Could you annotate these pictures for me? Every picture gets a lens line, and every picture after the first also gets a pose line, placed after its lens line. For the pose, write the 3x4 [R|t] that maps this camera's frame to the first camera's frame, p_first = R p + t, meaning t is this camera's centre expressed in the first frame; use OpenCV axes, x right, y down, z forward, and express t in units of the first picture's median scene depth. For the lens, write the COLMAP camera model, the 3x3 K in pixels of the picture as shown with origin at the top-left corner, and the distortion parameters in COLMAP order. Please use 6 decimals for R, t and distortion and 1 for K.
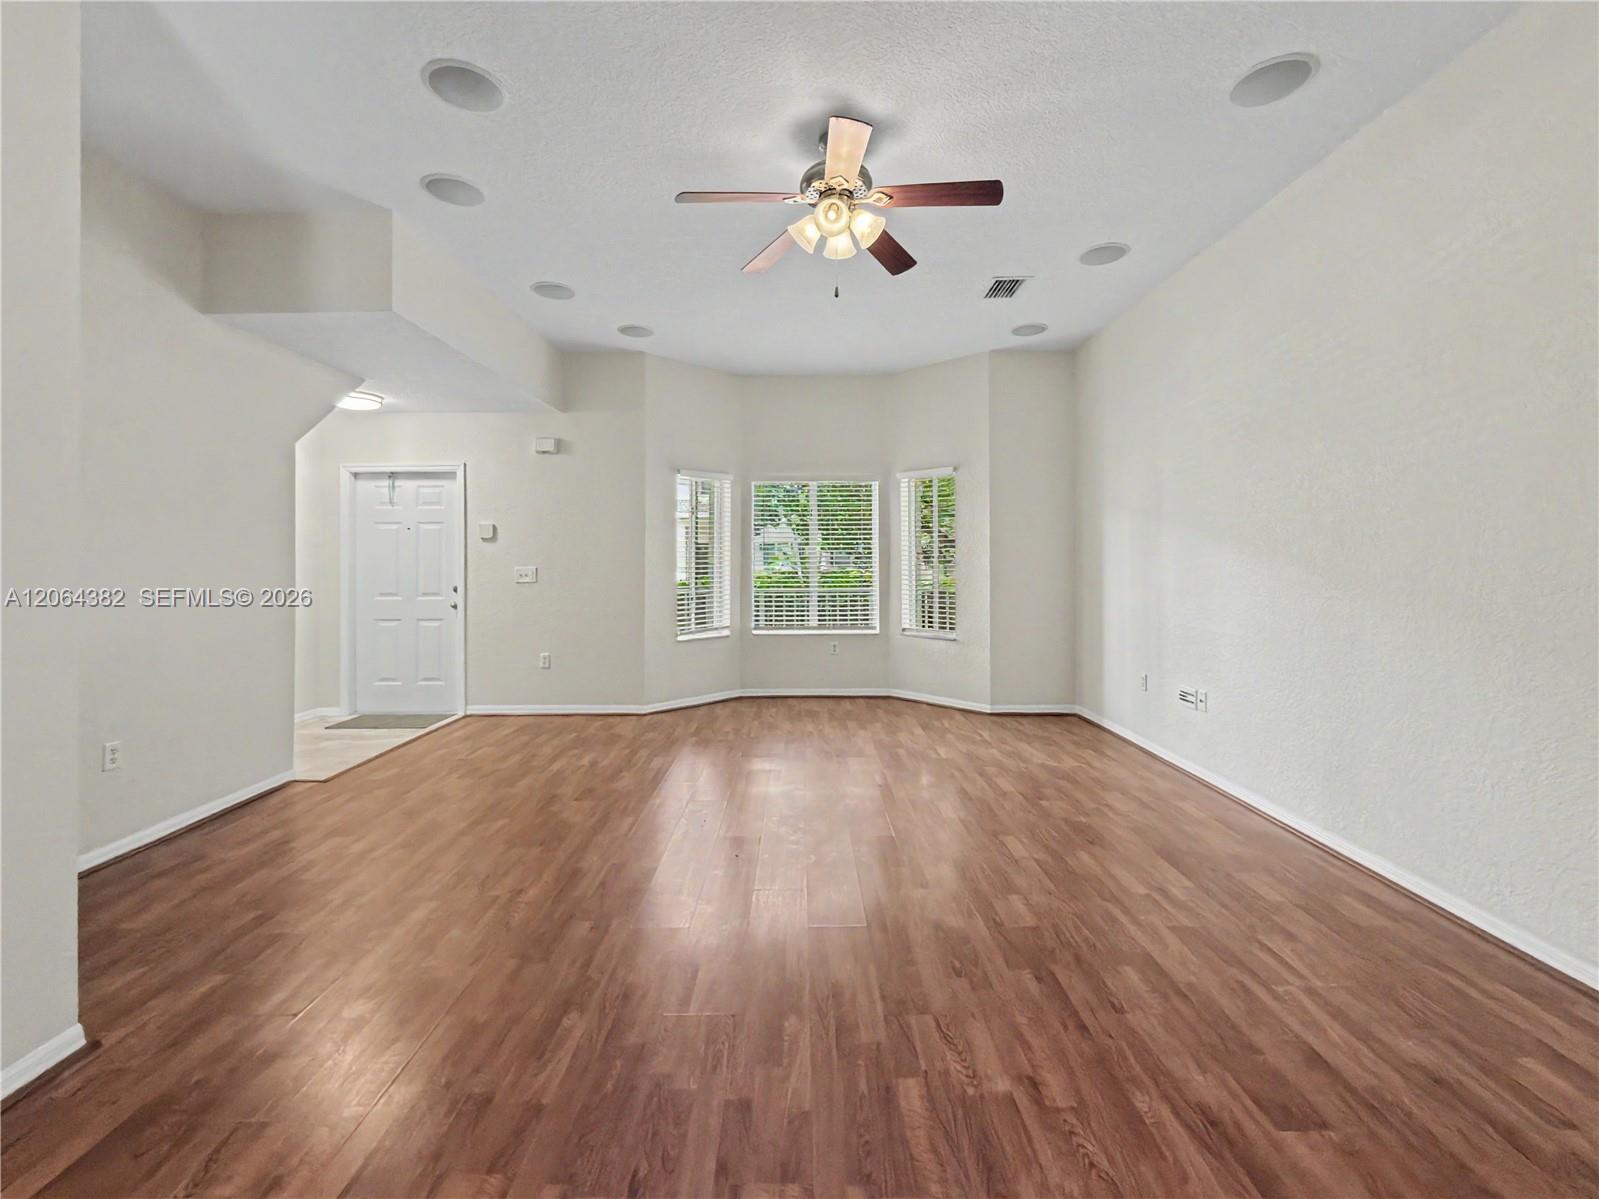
lens RADIAL K [[667.3, 0, 804.5], [0, 667.3, 559.4], [0, 0, 1]] dist [-0.000294, 0.000021]
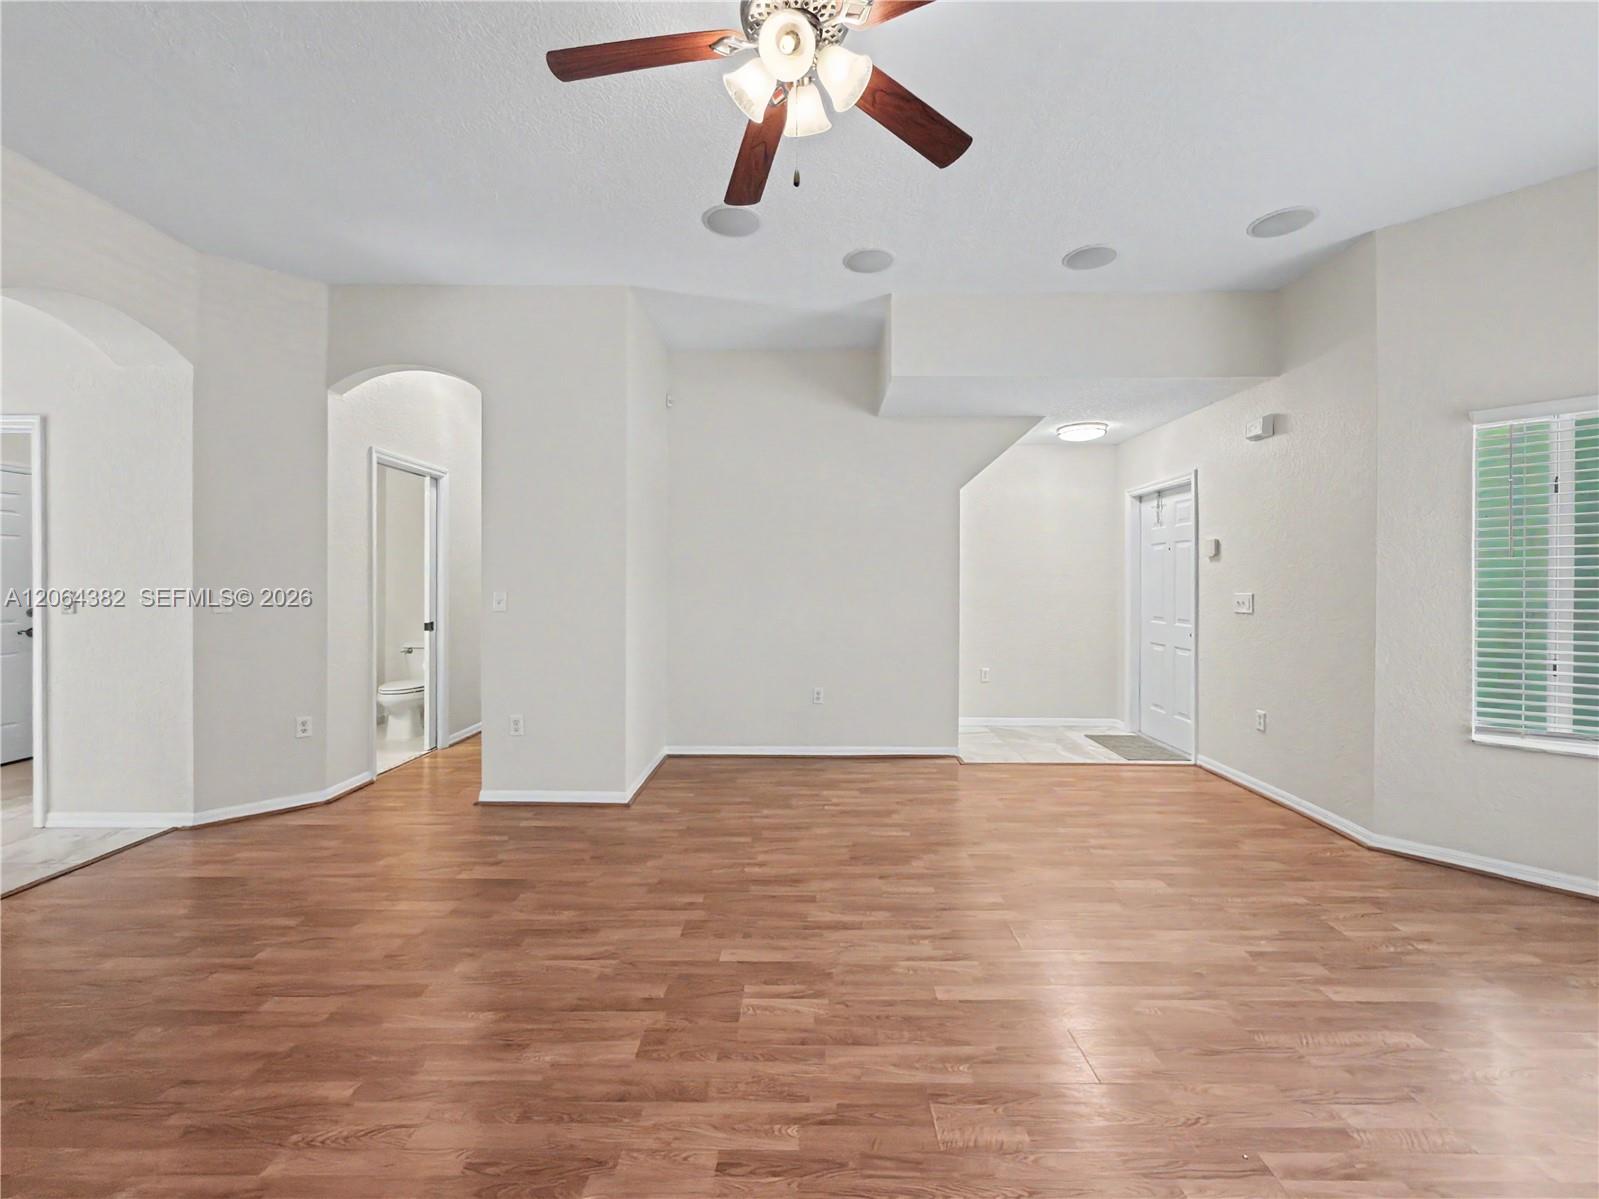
lens RADIAL K [[664.3, 0, 804.1], [0, 664.3, 579.0], [0, 0, 1]] dist [0.001047, 0.000224]
pose [[-0.005960, 0.004034, -0.999974, 0.350138], [0.000607, 0.999992, 0.004031, -0.007866], [0.999982, -0.000583, -0.005963, 0.503954]]
